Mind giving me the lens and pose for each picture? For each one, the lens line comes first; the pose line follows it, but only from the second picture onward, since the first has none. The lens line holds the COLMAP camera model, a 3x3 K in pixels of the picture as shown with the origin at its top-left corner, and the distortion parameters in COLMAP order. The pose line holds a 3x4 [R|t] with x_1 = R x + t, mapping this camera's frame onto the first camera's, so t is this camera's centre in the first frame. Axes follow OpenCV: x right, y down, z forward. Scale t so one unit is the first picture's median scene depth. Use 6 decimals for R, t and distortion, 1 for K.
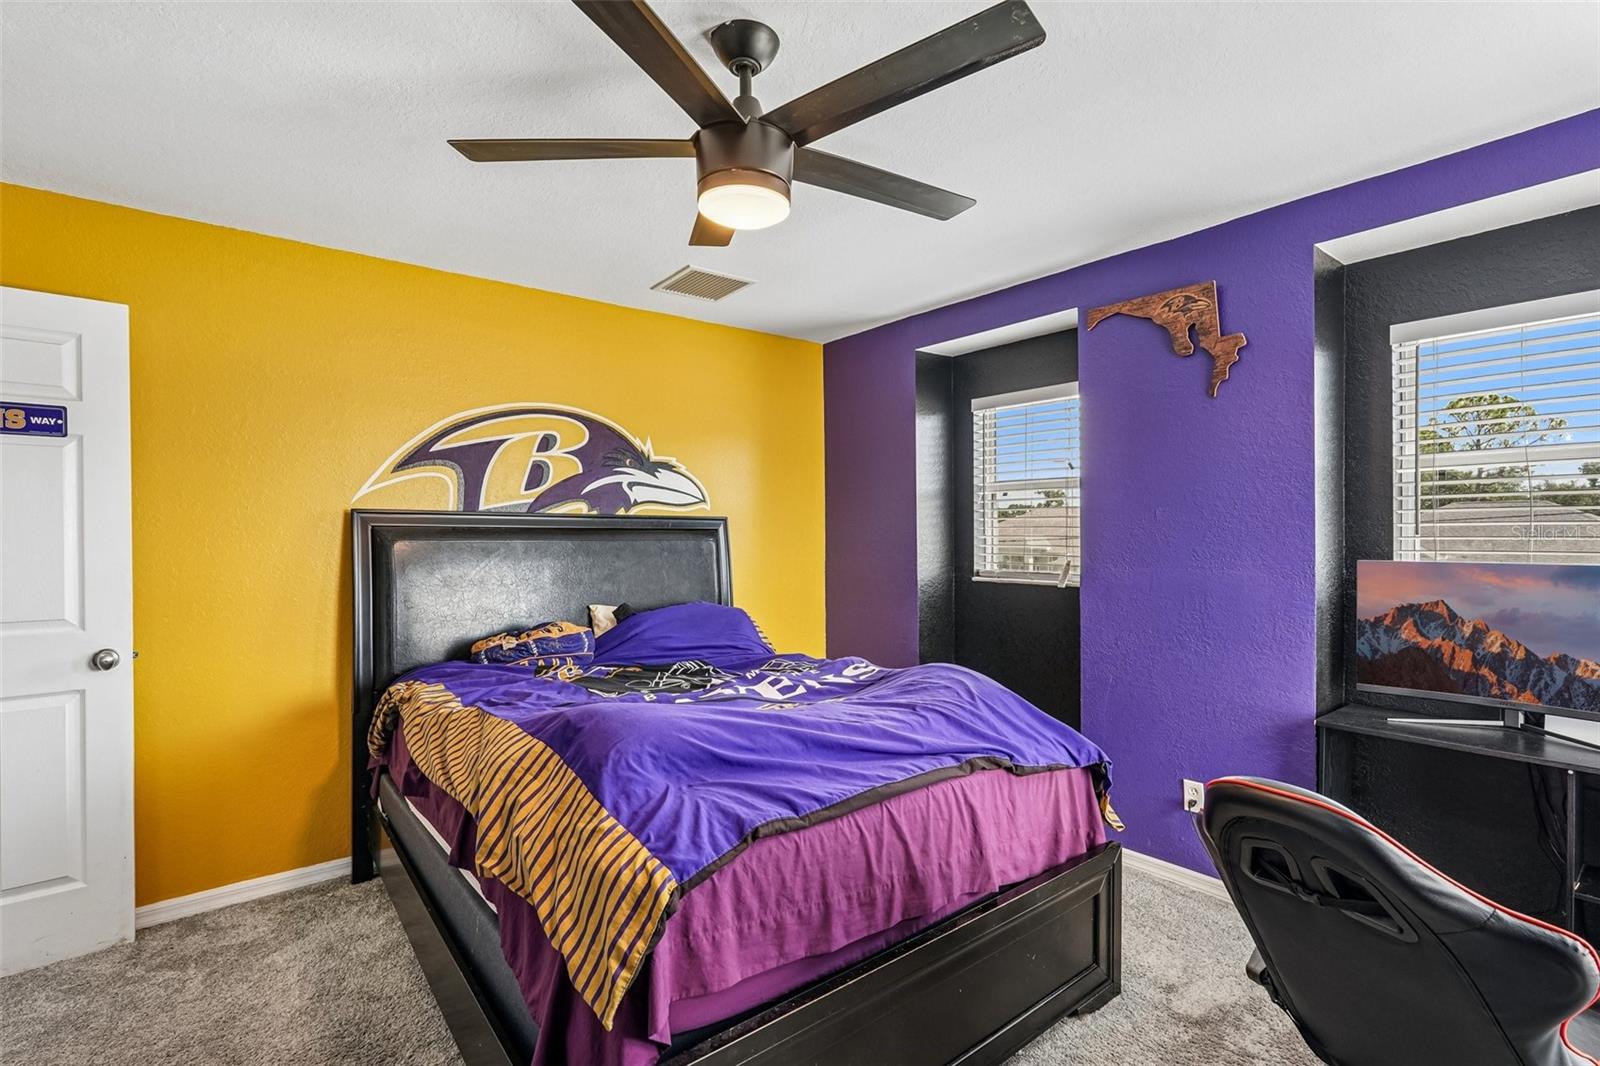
lens RADIAL K [[740.0, 0, 798.2], [0, 740.0, 536.6], [0, 0, 1]] dist [-0.010332, 0.006785]
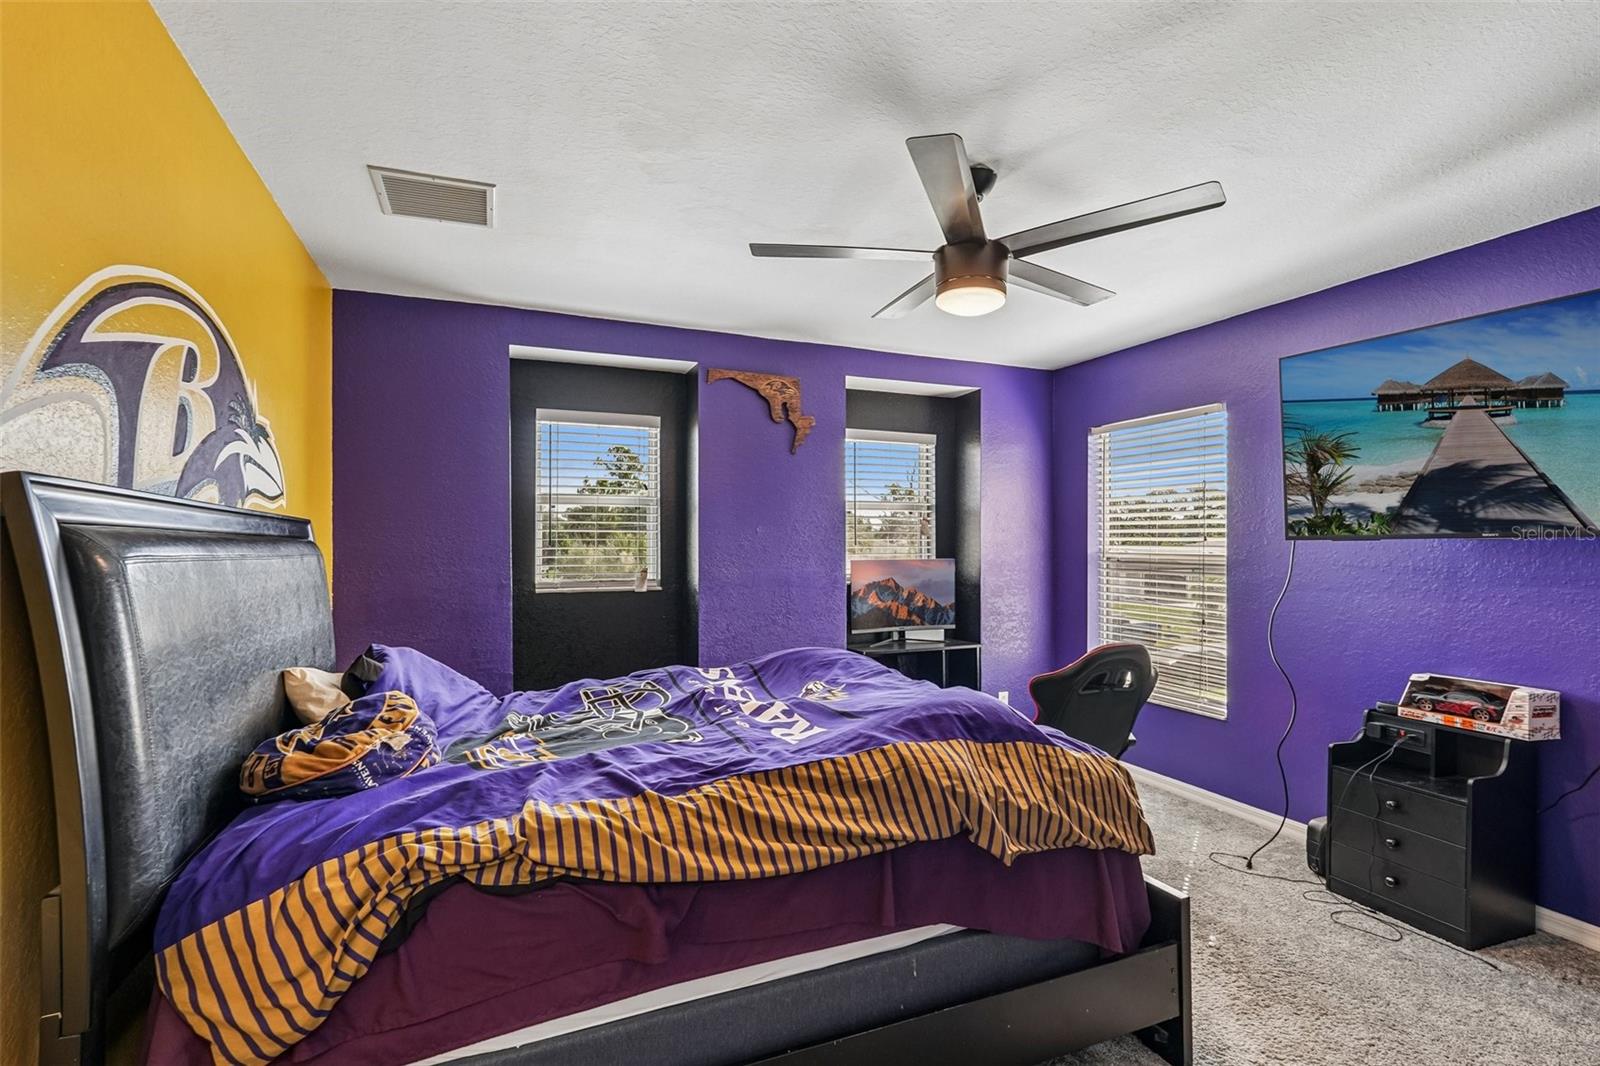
lens RADIAL K [[740.0, 0, 798.4], [0, 740.0, 544.0], [0, 0, 1]] dist [-0.010332, 0.006785]
pose [[0.280225, 0.002912, 0.959930, -0.716799], [0.004309, 0.999982, -0.004291, 0.000230], [-0.959925, 0.005339, 0.280207, 0.462291]]
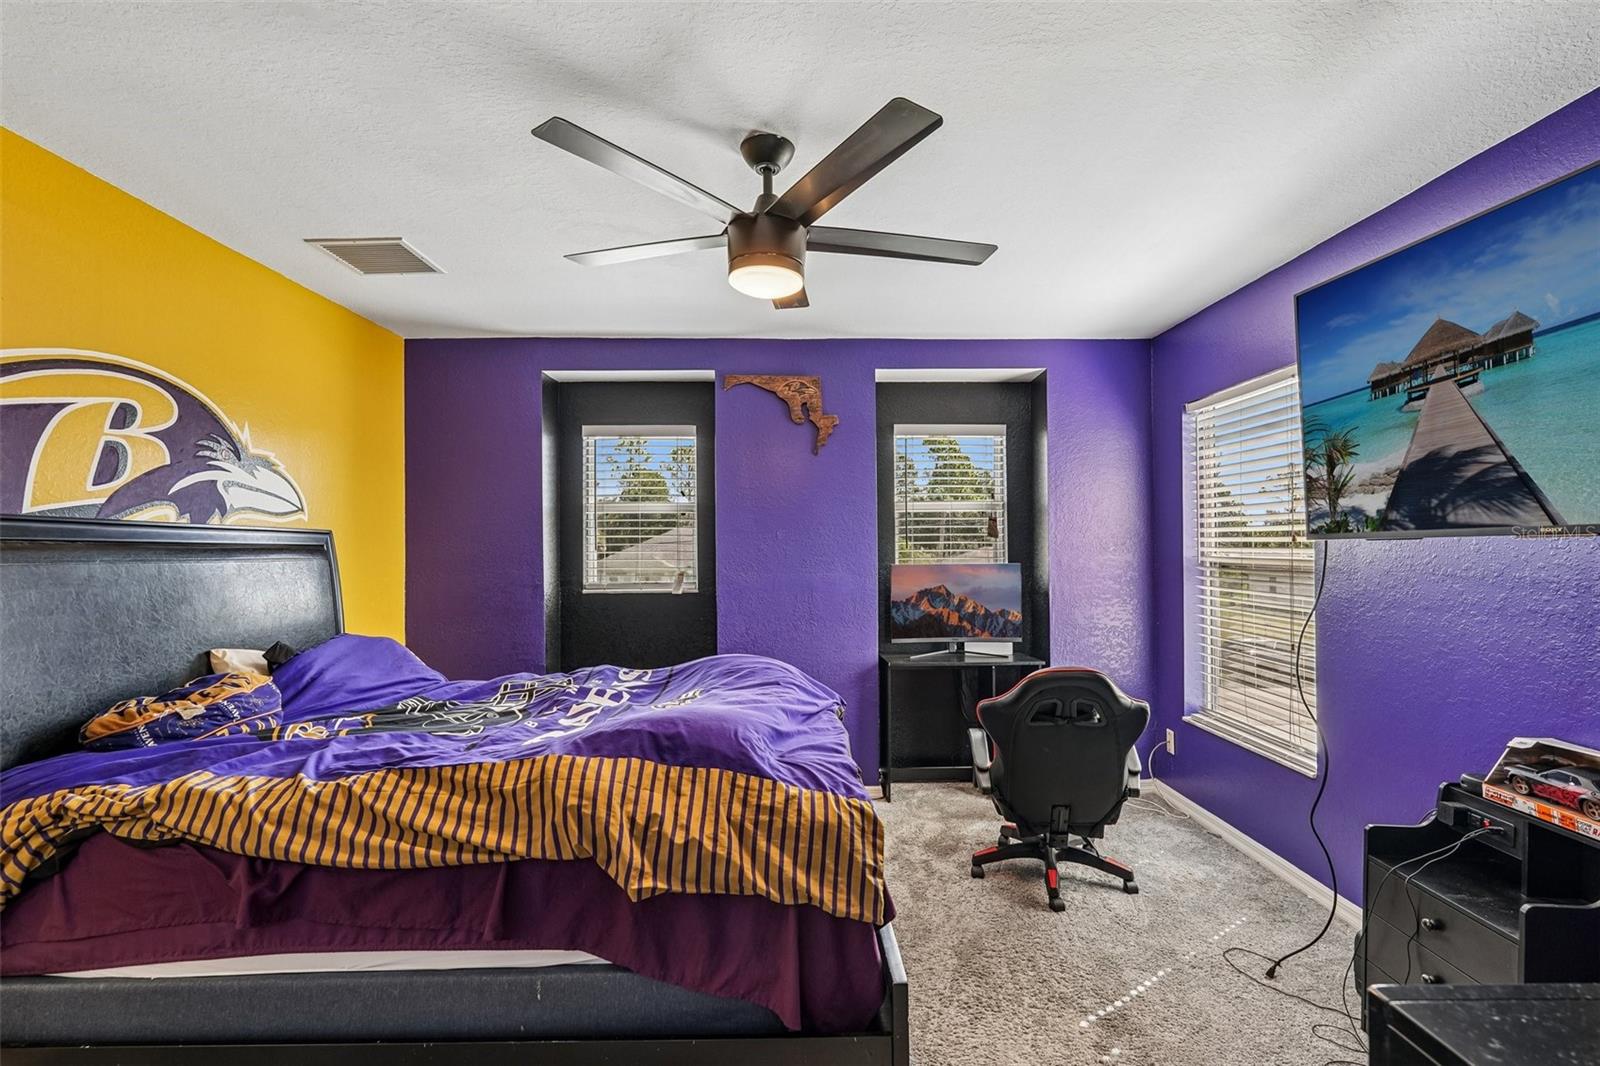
lens RADIAL K [[740.0, 0, 801.9], [0, 740.0, 540.4], [0, 0, 1]] dist [-0.010332, 0.006785]
pose [[0.613291, 0.007398, 0.789823, -0.495950], [0.007108, 0.999864, -0.014885, 0.000817], [-0.789825, 0.014743, 0.613155, 0.103939]]
